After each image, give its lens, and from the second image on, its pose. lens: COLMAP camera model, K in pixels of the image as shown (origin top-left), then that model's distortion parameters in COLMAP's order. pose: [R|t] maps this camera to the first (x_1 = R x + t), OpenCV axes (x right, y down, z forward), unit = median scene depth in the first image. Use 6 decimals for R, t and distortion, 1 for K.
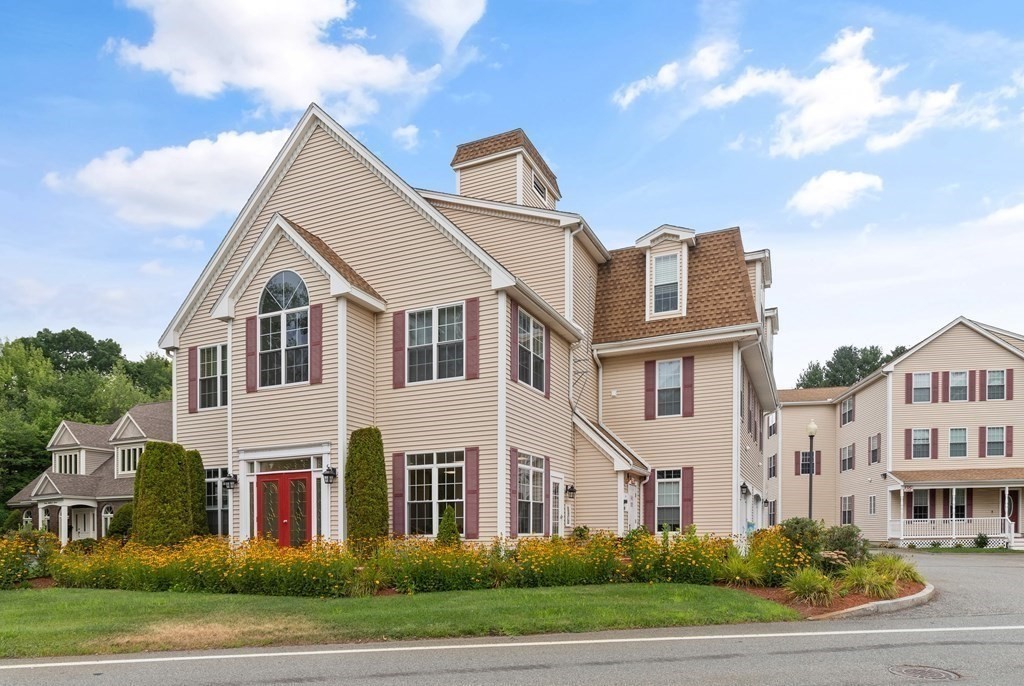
lens RADIAL K [[556.3, 0, 512.1], [0, 556.3, 348.2], [0, 0, 1]] dist [-0.007378, 0.001629]
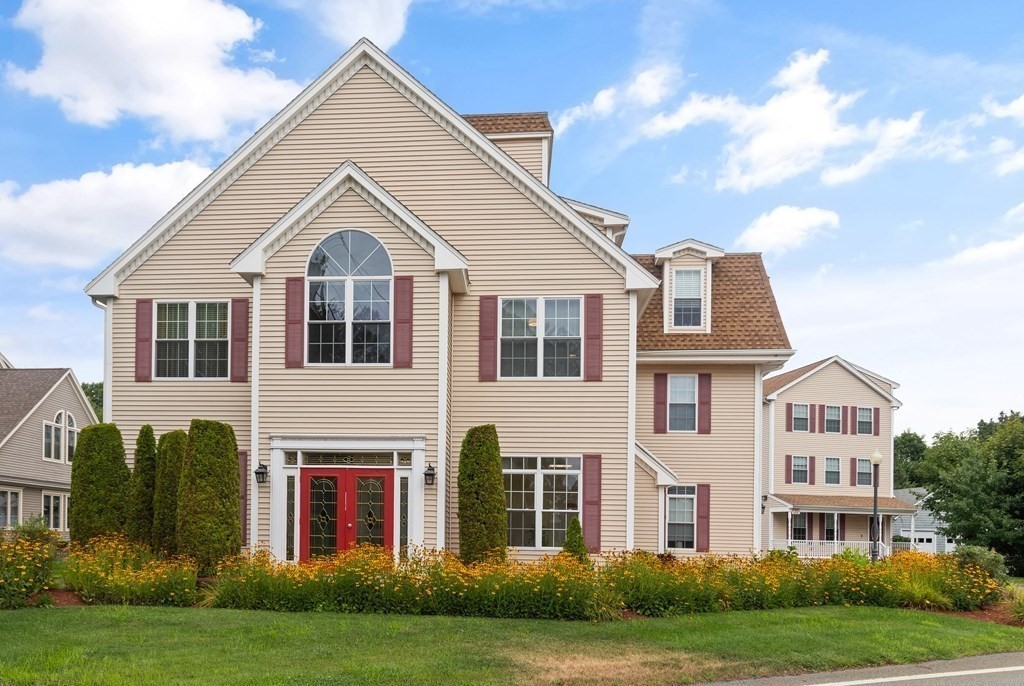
lens RADIAL K [[596.0, 0, 510.0], [0, 596.0, 337.9], [0, 0, 1]] dist [0.002109, -0.001935]
pose [[0.963990, 0.114096, 0.240221, -0.309651], [-0.112680, 0.993437, -0.019666, 0.012823], [-0.240889, -0.008110, 0.970519, 0.044542]]
